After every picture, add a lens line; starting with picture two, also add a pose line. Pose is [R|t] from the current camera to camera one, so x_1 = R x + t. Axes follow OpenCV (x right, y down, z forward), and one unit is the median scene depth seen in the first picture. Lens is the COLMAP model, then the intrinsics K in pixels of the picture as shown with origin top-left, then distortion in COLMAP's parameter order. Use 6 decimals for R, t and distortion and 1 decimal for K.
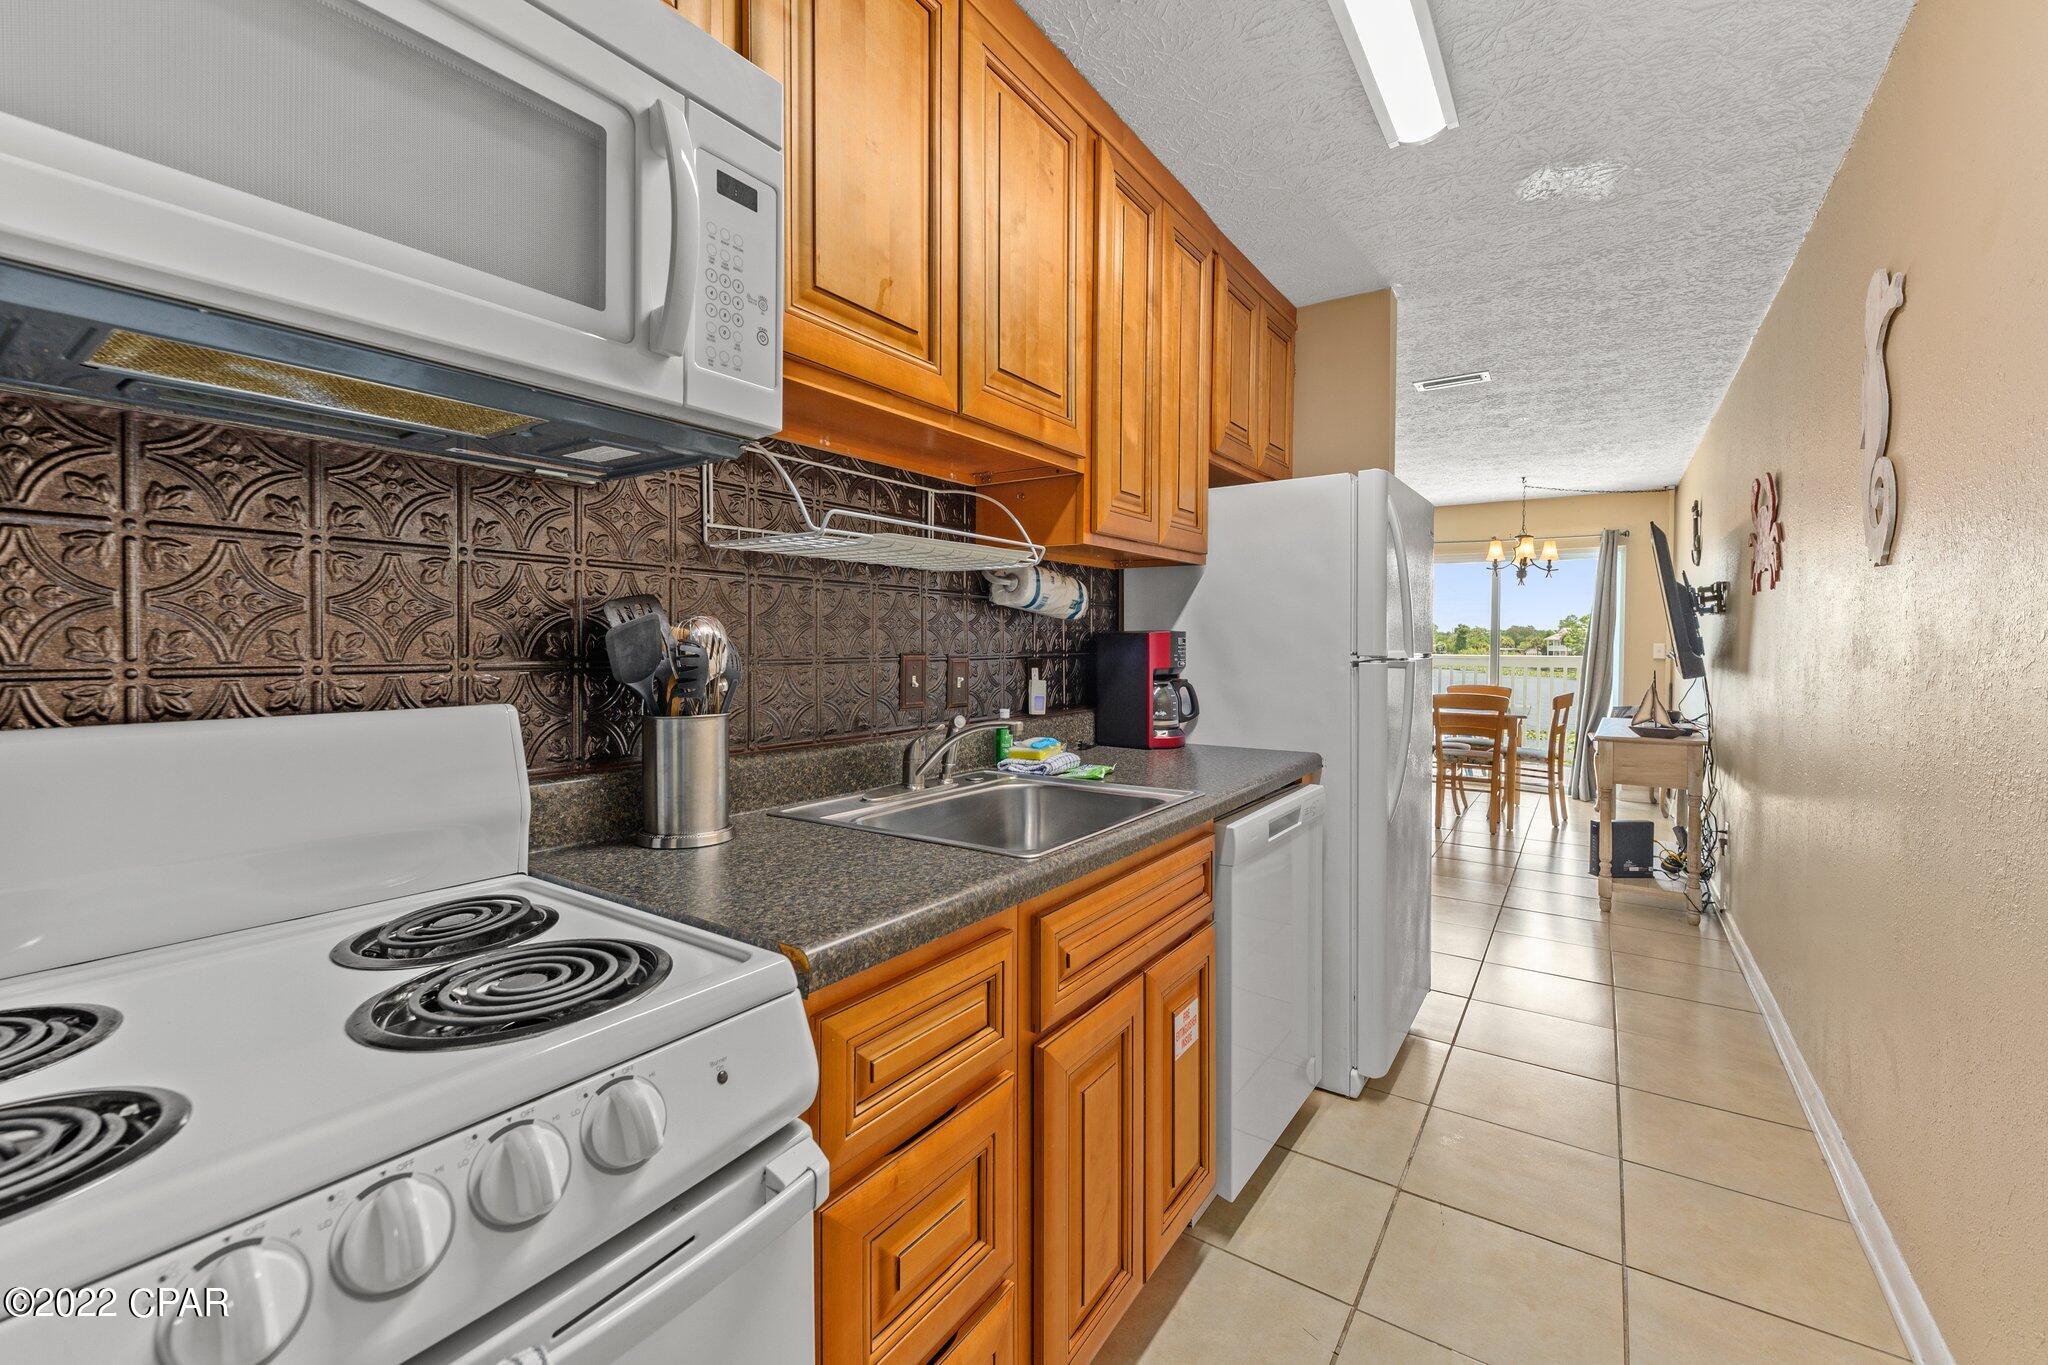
lens RADIAL K [[840.7, 0, 1025.6], [0, 840.7, 696.4], [0, 0, 1]] dist [0.002166, 0.000386]
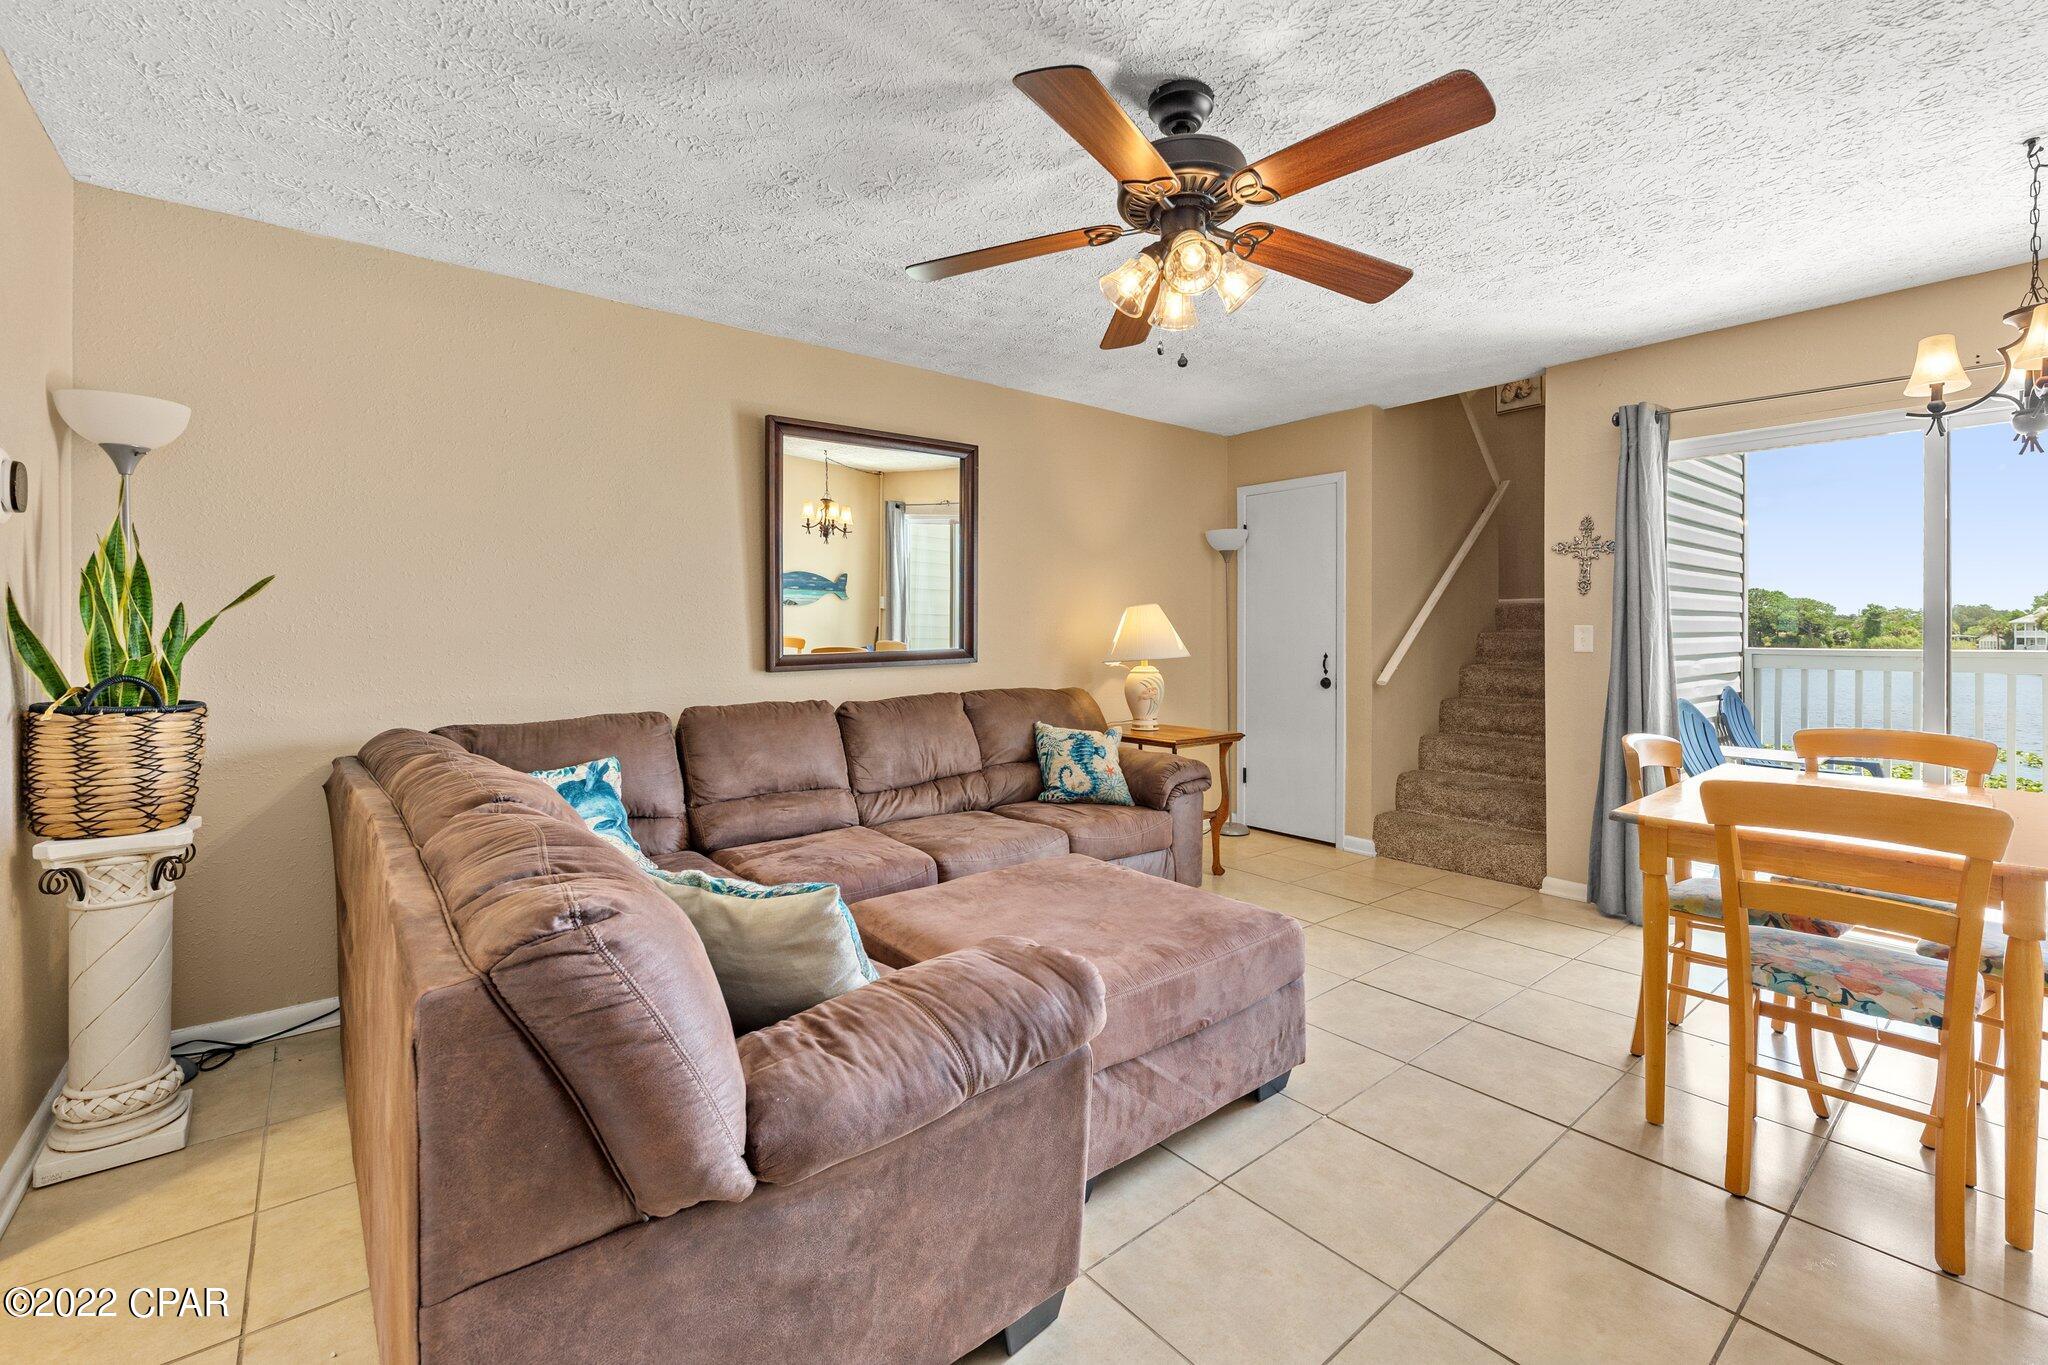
lens RADIAL K [[860.8, 0, 1032.4], [0, 860.8, 635.0], [0, 0, 1]] dist [0.000113, -0.000097]
pose [[0.956251, -0.006410, -0.292477, 0.069719], [-0.011483, 0.998167, -0.059421, -0.009381], [0.292322, 0.060180, 0.954425, 0.126735]]
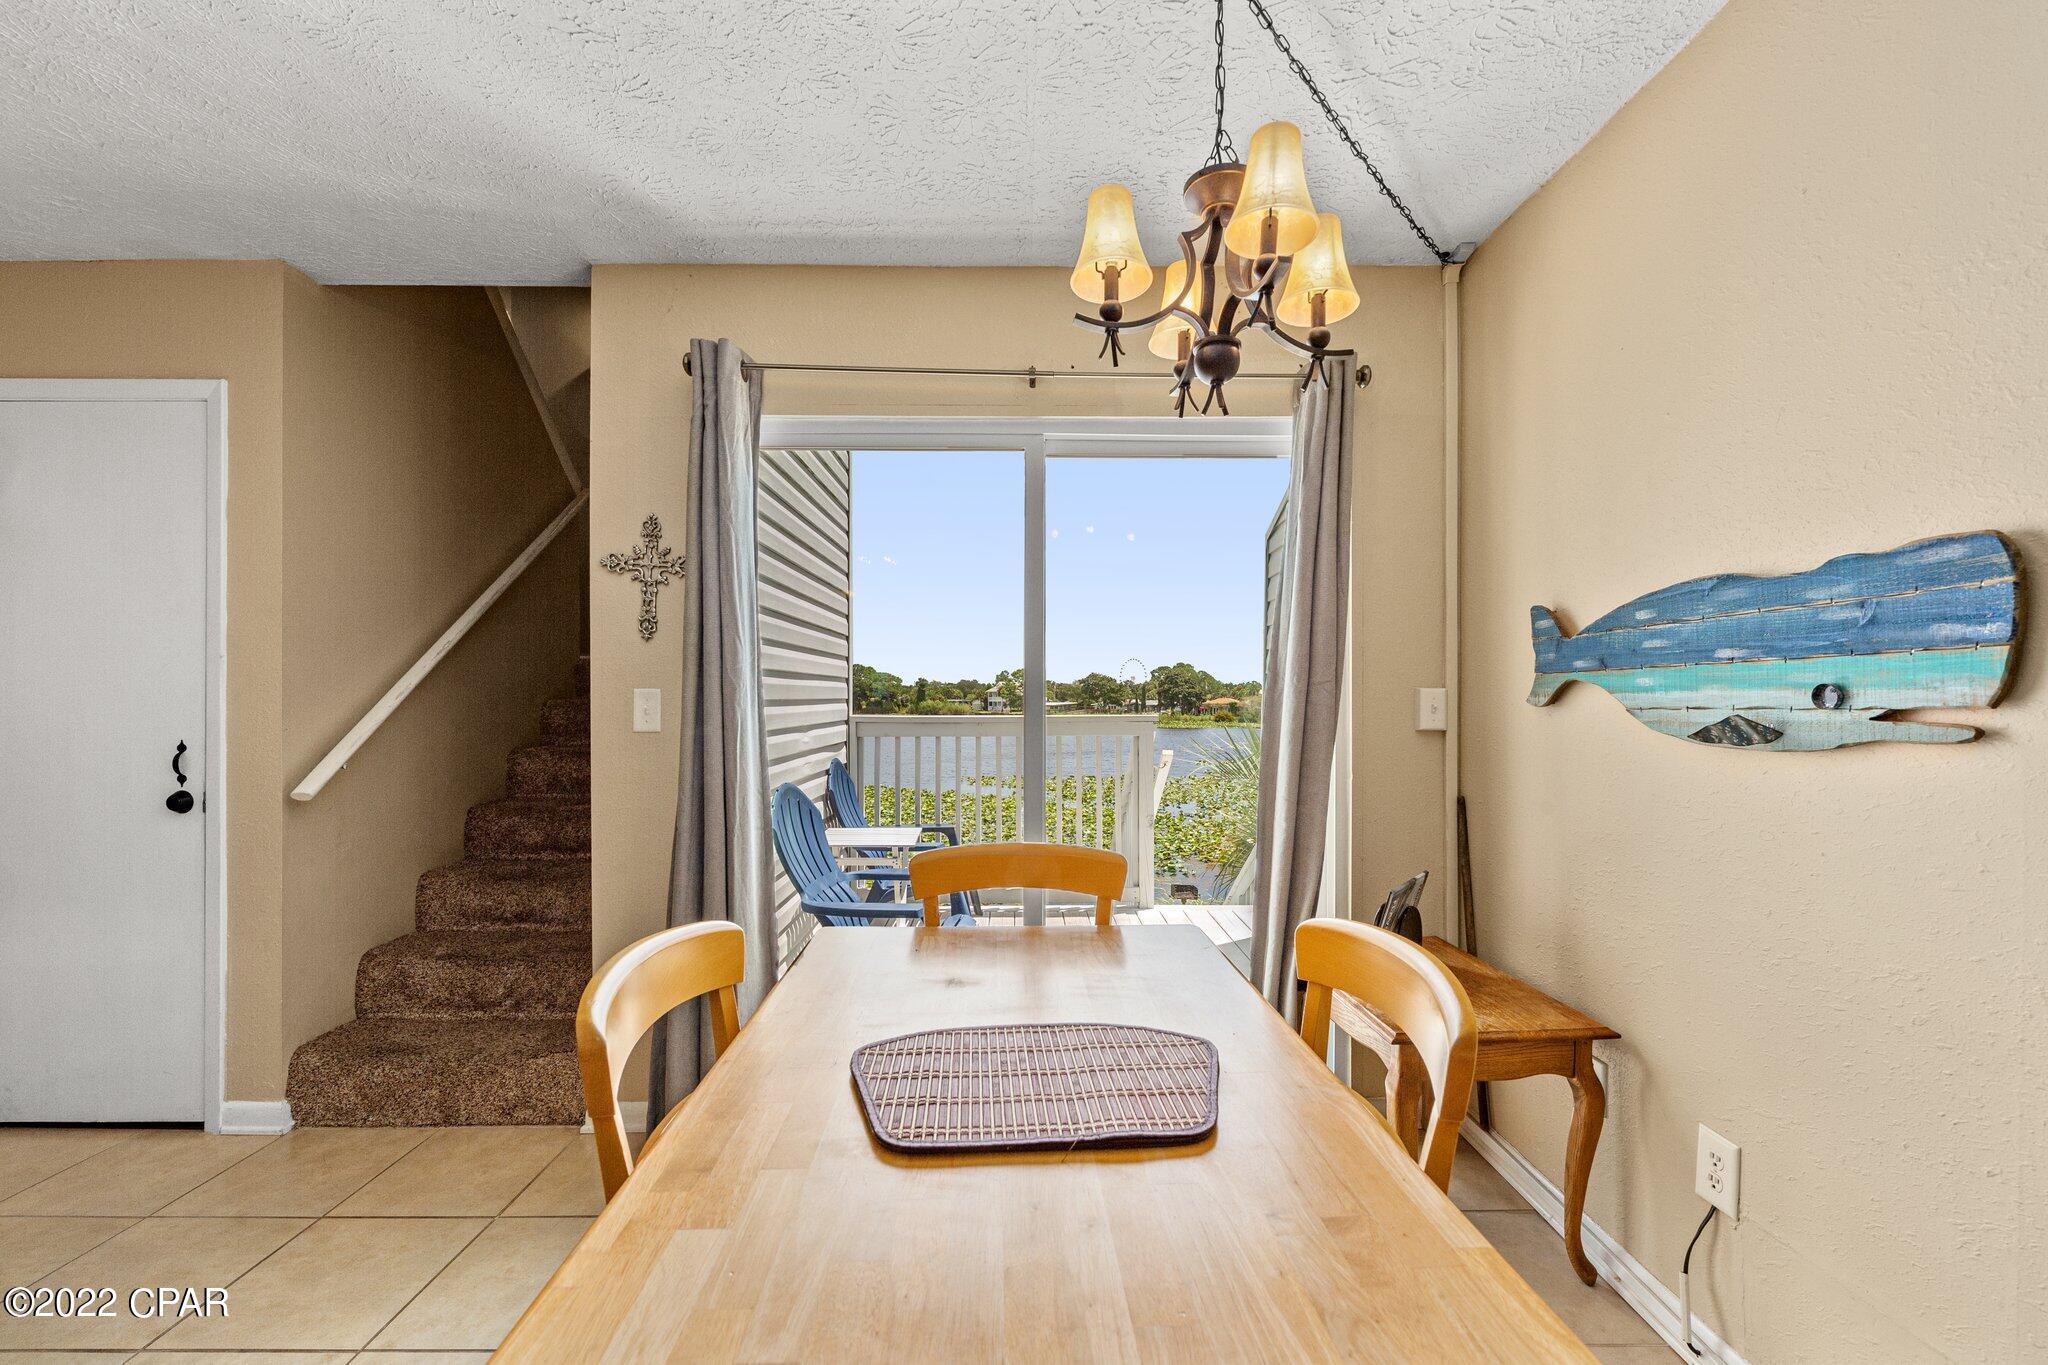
lens RADIAL K [[840.7, 0, 1025.6], [0, 840.7, 696.4], [0, 0, 1]] dist [0.002166, 0.000386]
pose [[0.825112, -0.004805, 0.564949, 0.178235], [0.040024, 0.997948, -0.049968, -0.026096], [-0.563550, 0.063841, 0.823611, 0.386474]]
